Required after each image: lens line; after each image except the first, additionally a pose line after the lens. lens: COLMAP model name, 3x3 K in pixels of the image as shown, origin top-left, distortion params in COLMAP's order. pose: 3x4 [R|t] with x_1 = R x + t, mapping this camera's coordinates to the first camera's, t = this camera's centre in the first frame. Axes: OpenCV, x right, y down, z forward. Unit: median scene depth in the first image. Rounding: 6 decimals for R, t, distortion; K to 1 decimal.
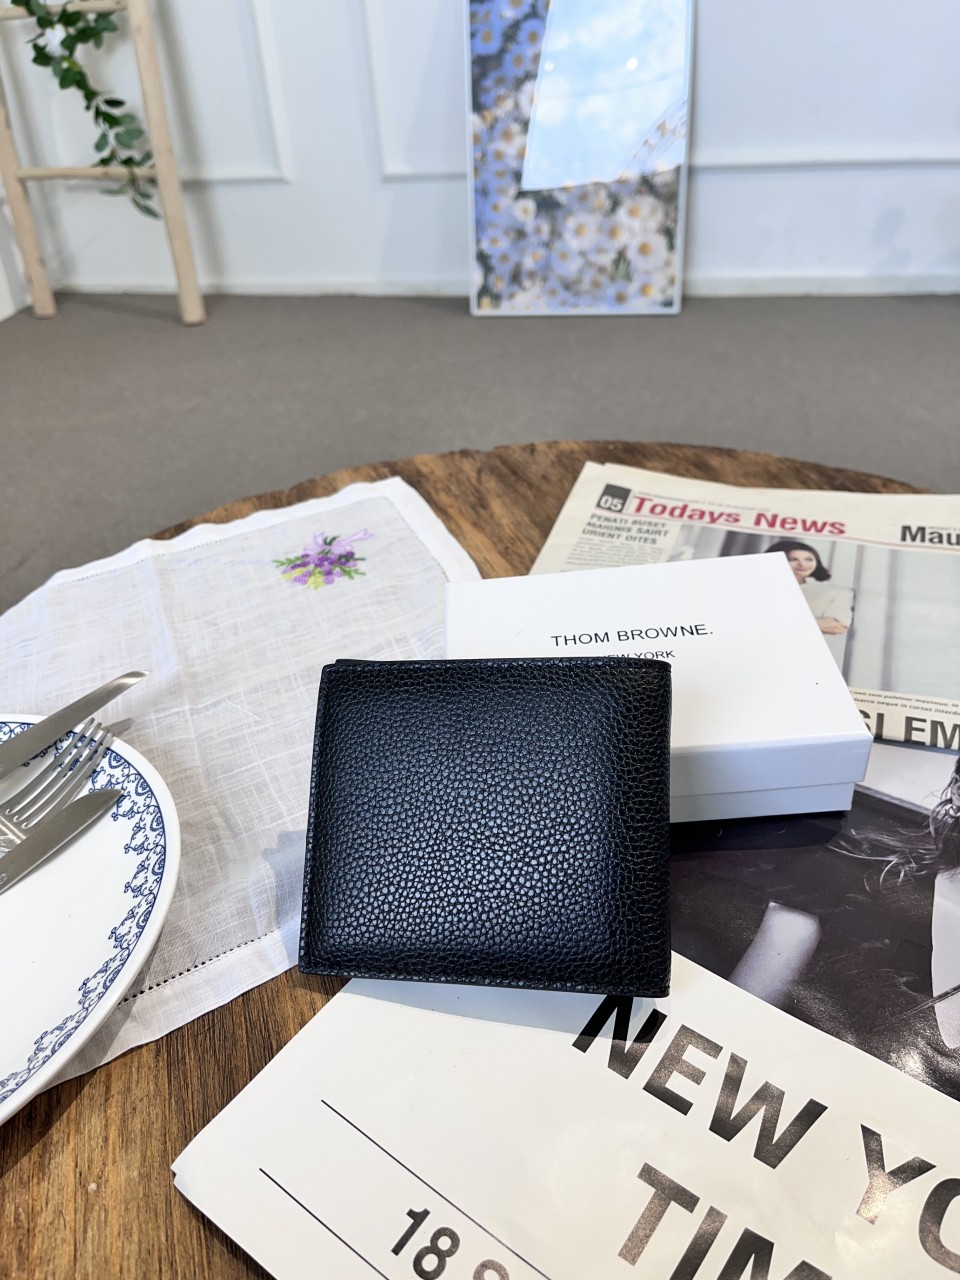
lens RADIAL K [[965.2, 0, 479.4], [0, 965.2, 635.6], [0, 0, 1]] dist [0.048274, -0.083895]
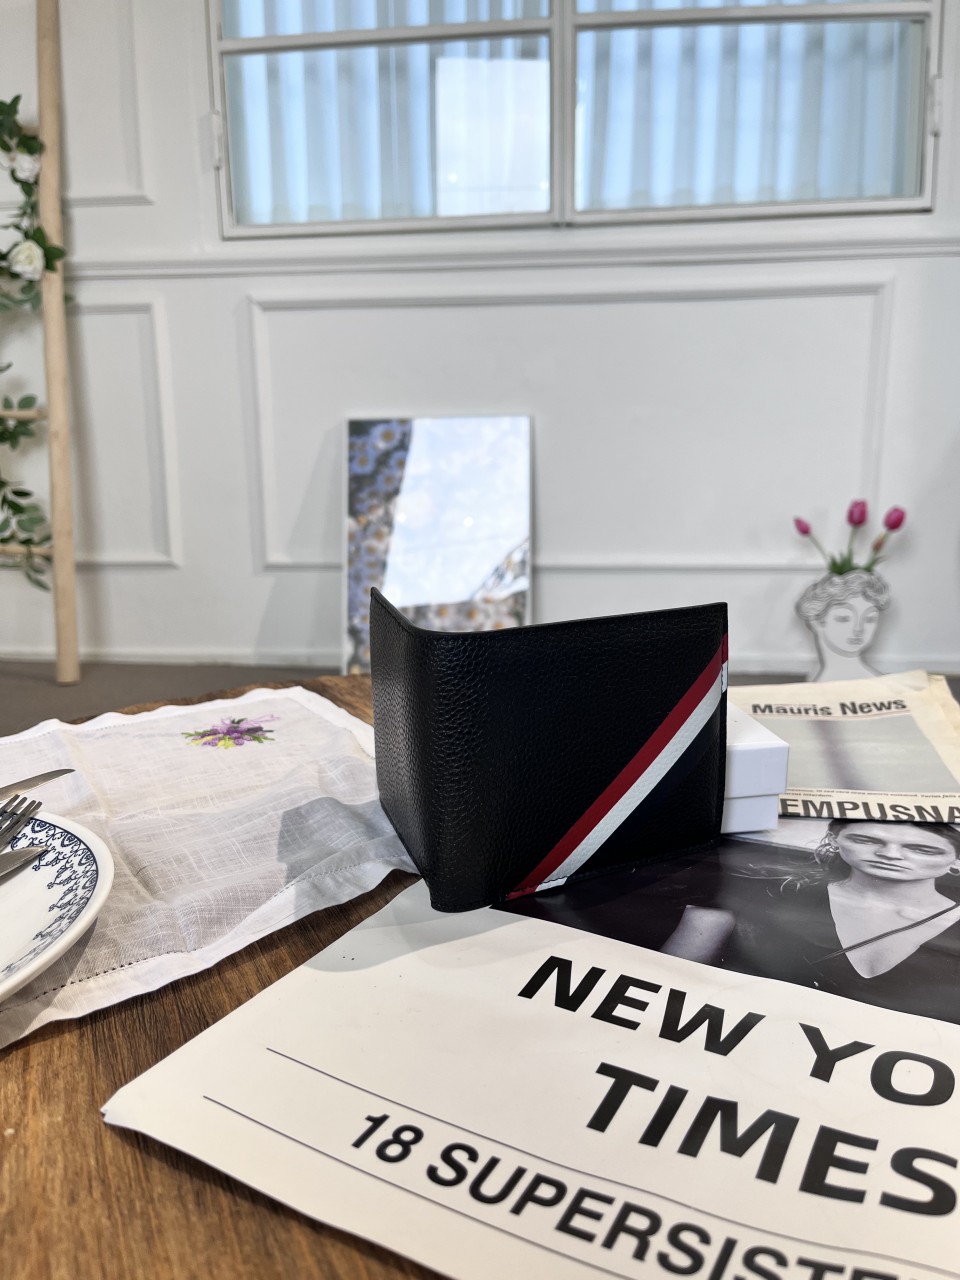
lens RADIAL K [[957.4, 0, 479.2], [0, 957.4, 638.6], [0, 0, 1]] dist [0.031843, -0.063496]
pose [[0.989363, 0.030873, 0.142153, -0.051159], [0.027995, 0.918543, -0.394328, 0.245419], [-0.142747, 0.394113, 0.907909, -0.026745]]
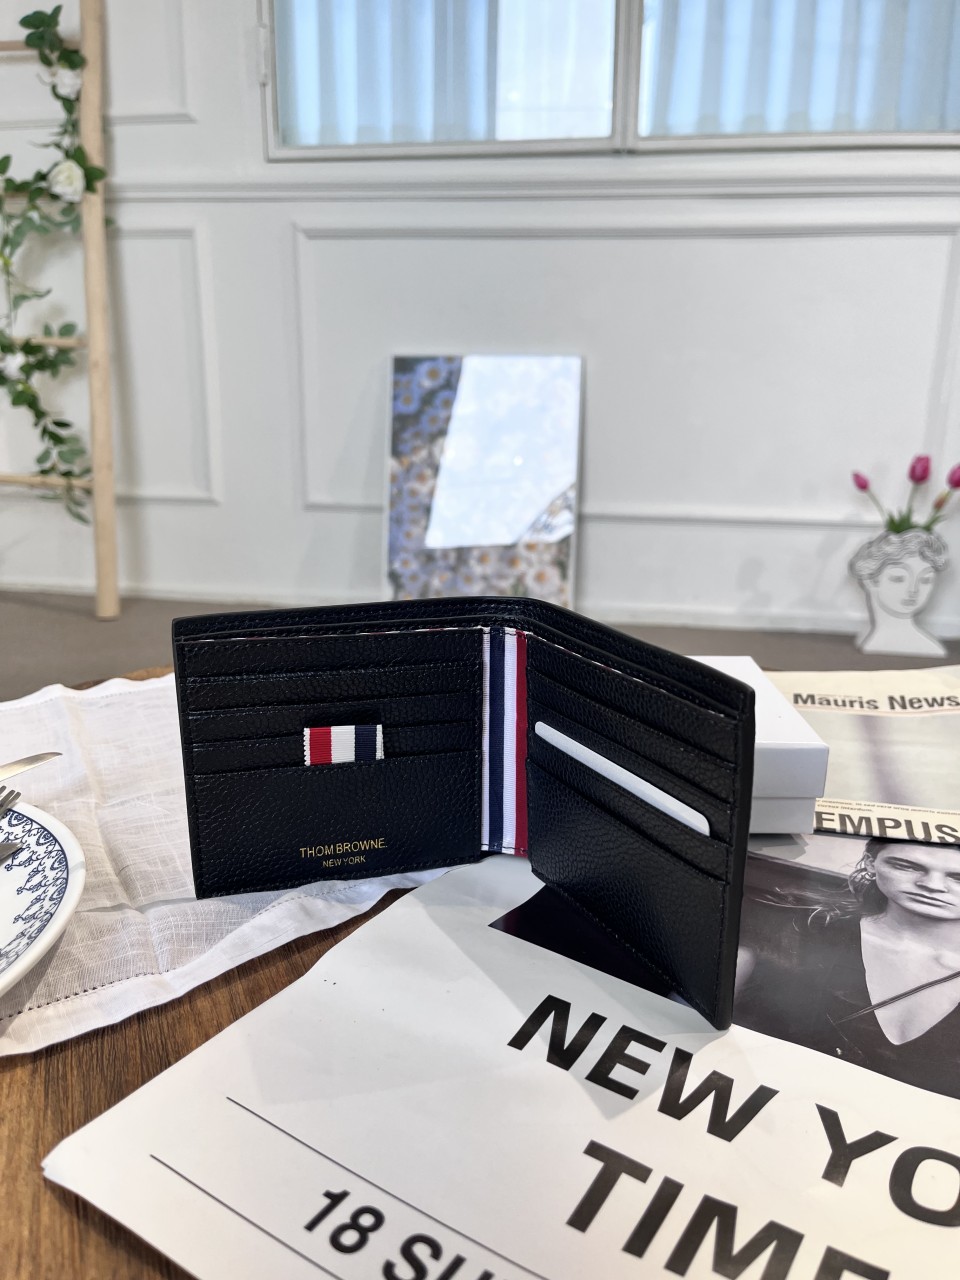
lens RADIAL K [[960.9, 0, 490.7], [0, 960.9, 650.8], [0, 0, 1]] dist [0.043334, -0.087262]
pose [[0.992300, 0.054450, 0.111248, -0.022688], [-0.015367, 0.945370, -0.325636, 0.188487], [-0.122901, 0.321419, 0.938928, 0.009199]]
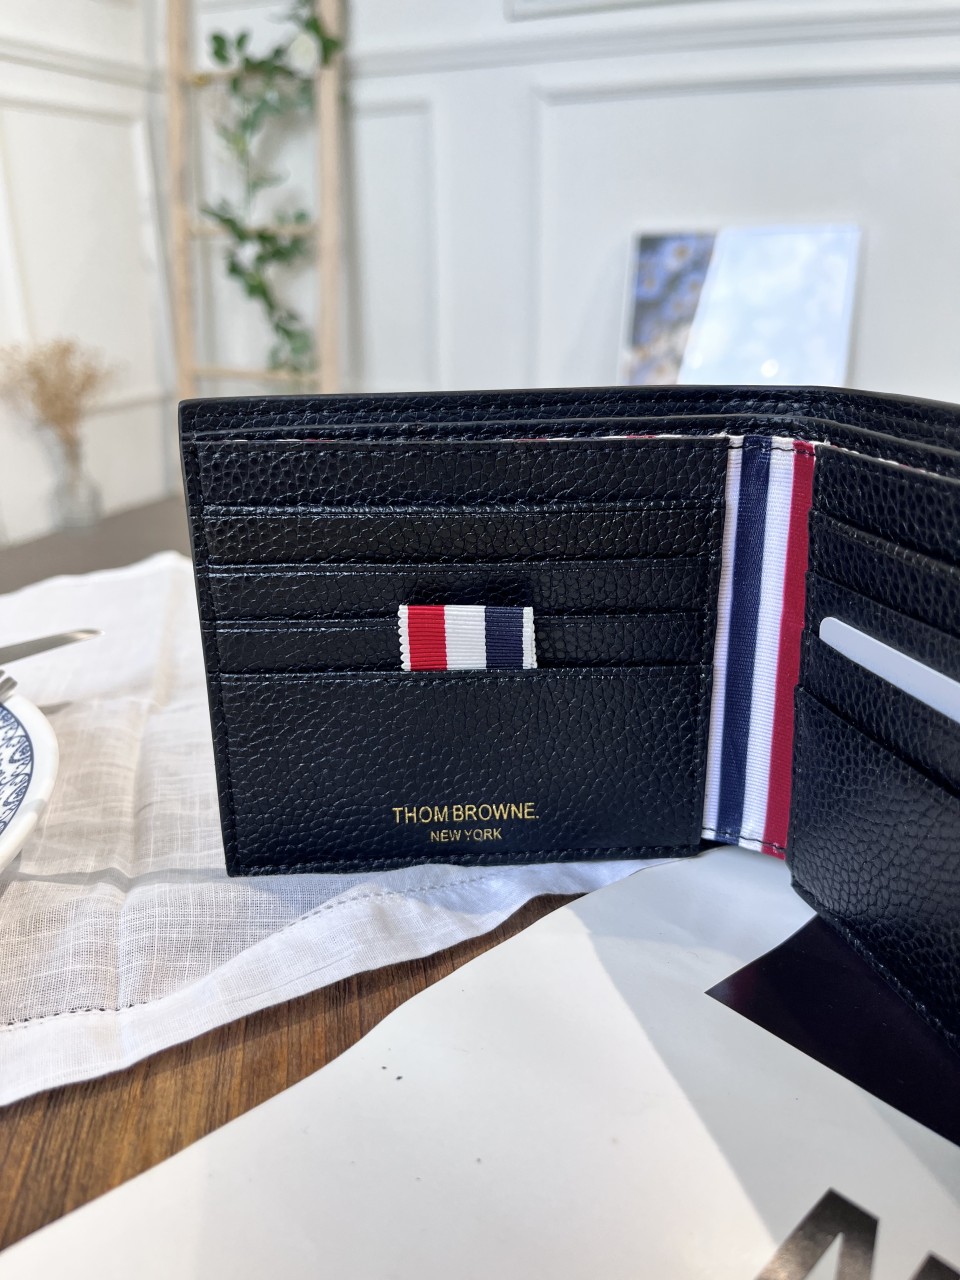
lens RADIAL K [[990.6, 0, 487.0], [0, 990.6, 633.6], [0, 0, 1]] dist [0.042833, -0.091325]
pose [[0.987194, 0.108133, -0.117284, 0.005419], [-0.134390, 0.959854, -0.246211, 0.133165], [0.085952, 0.258819, 0.962094, 0.267695]]
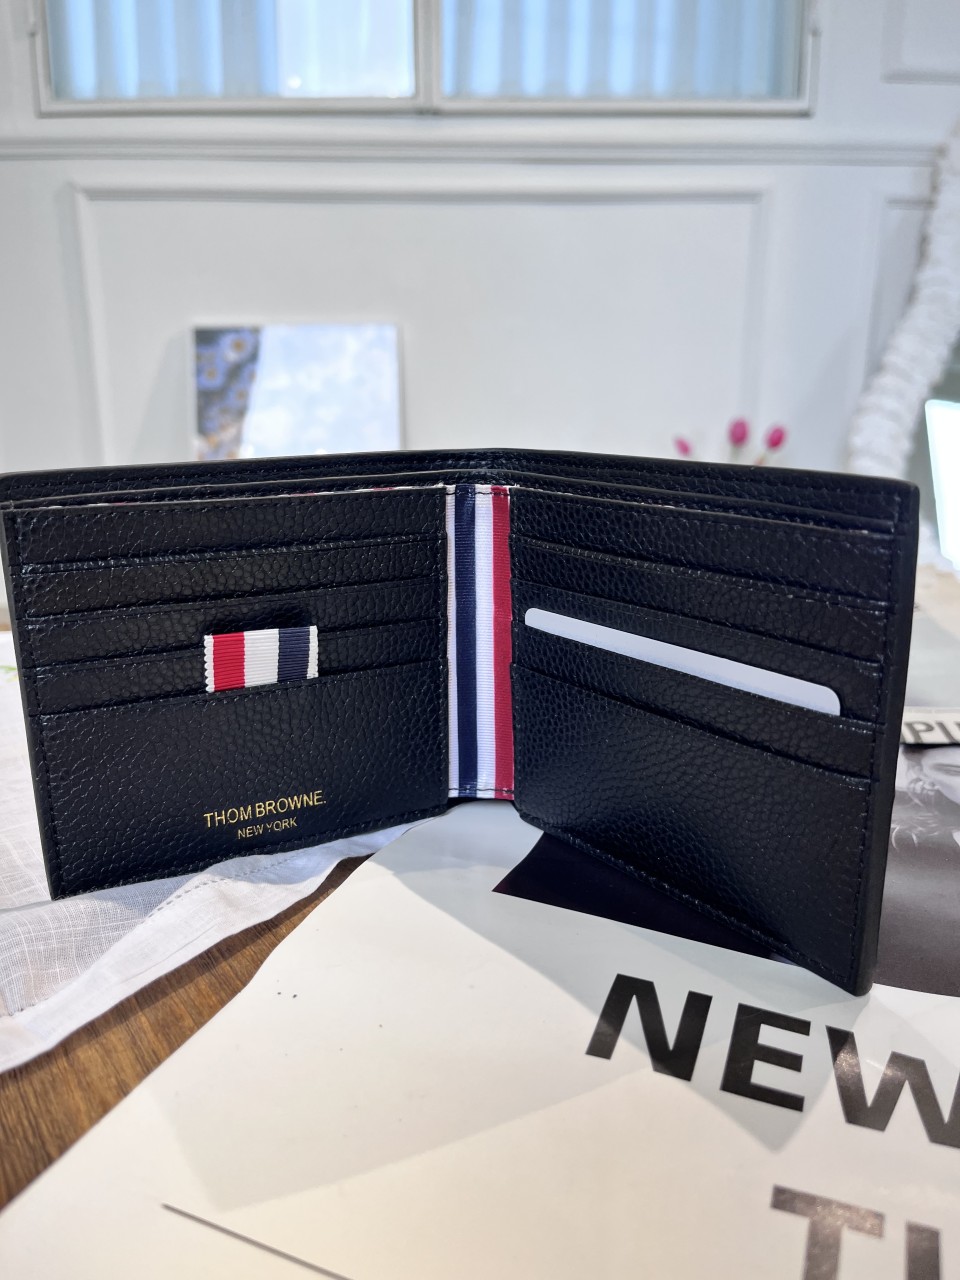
lens RADIAL K [[978.4, 0, 471.6], [0, 978.4, 638.8], [0, 0, 1]] dist [0.051941, -0.093598]
pose [[0.961850, -0.007086, 0.273485, -0.073533], [0.099558, 0.940187, -0.325786, 0.190563], [-0.254819, 0.340585, 0.905024, 0.192324]]
